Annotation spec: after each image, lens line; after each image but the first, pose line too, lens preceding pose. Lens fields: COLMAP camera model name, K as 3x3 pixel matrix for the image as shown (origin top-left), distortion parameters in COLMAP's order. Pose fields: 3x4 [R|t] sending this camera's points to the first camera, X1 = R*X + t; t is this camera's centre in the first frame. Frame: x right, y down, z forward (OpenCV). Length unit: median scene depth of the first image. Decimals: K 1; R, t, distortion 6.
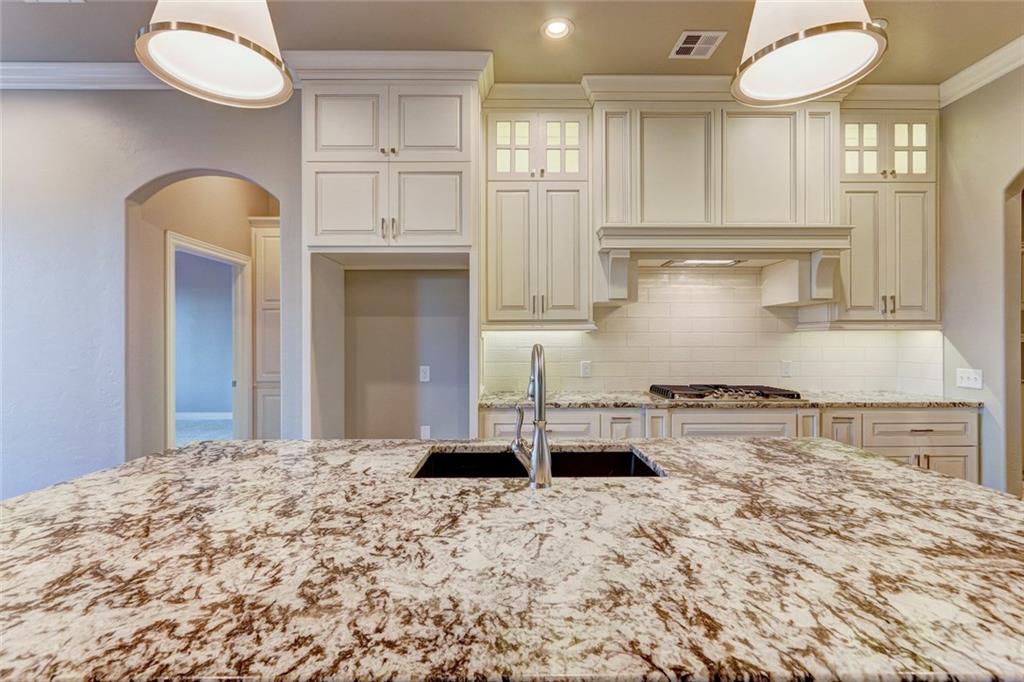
lens RADIAL K [[468.7, 0, 510.2], [0, 468.7, 339.4], [0, 0, 1]] dist [-0.005117, 0.002276]
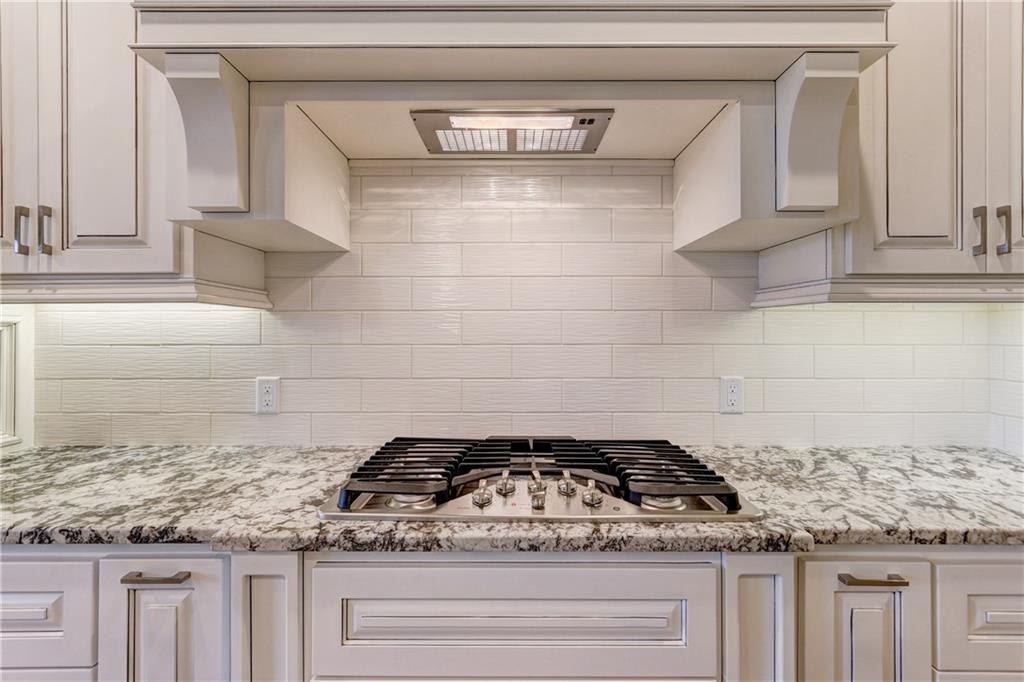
lens RADIAL K [[468.7, 0, 508.9], [0, 468.7, 330.2], [0, 0, 1]] dist [-0.005117, 0.002276]
pose [[0.999948, 0.000451, -0.010184, 0.466892], [-0.000429, 0.999998, 0.002171, 0.002850], [0.010185, -0.002167, 0.999946, 0.677475]]
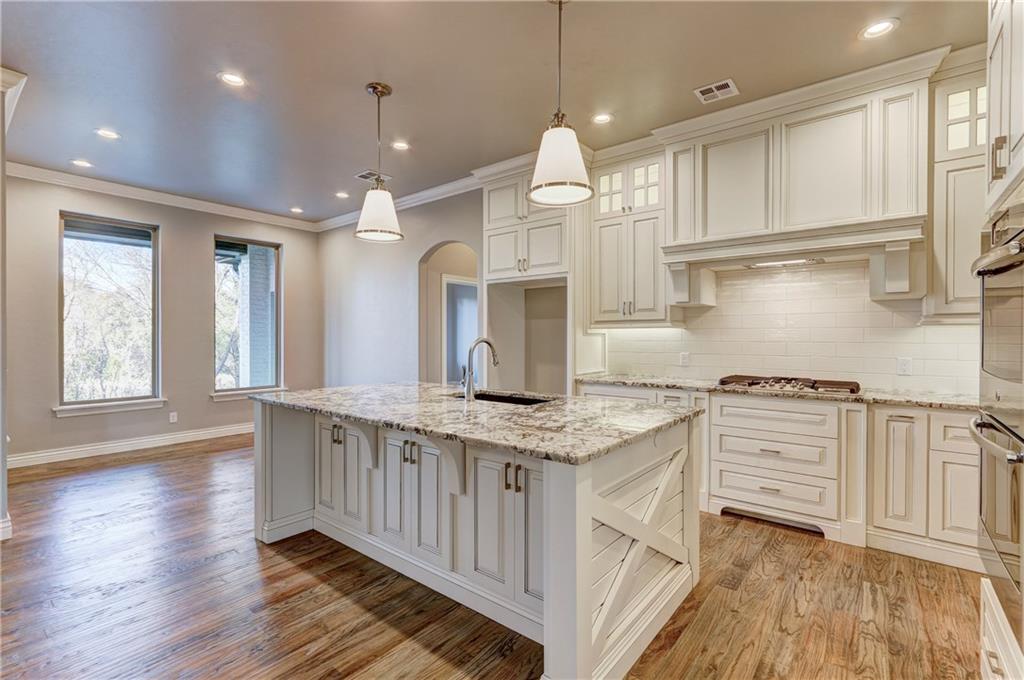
lens RADIAL K [[468.7, 0, 509.5], [0, 468.7, 337.5], [0, 0, 1]] dist [-0.005117, 0.002276]
pose [[0.771604, 0.003943, -0.636091, 0.690872], [0.000874, 0.999973, 0.007259, -0.002524], [0.636103, -0.006157, 0.771580, -0.252669]]
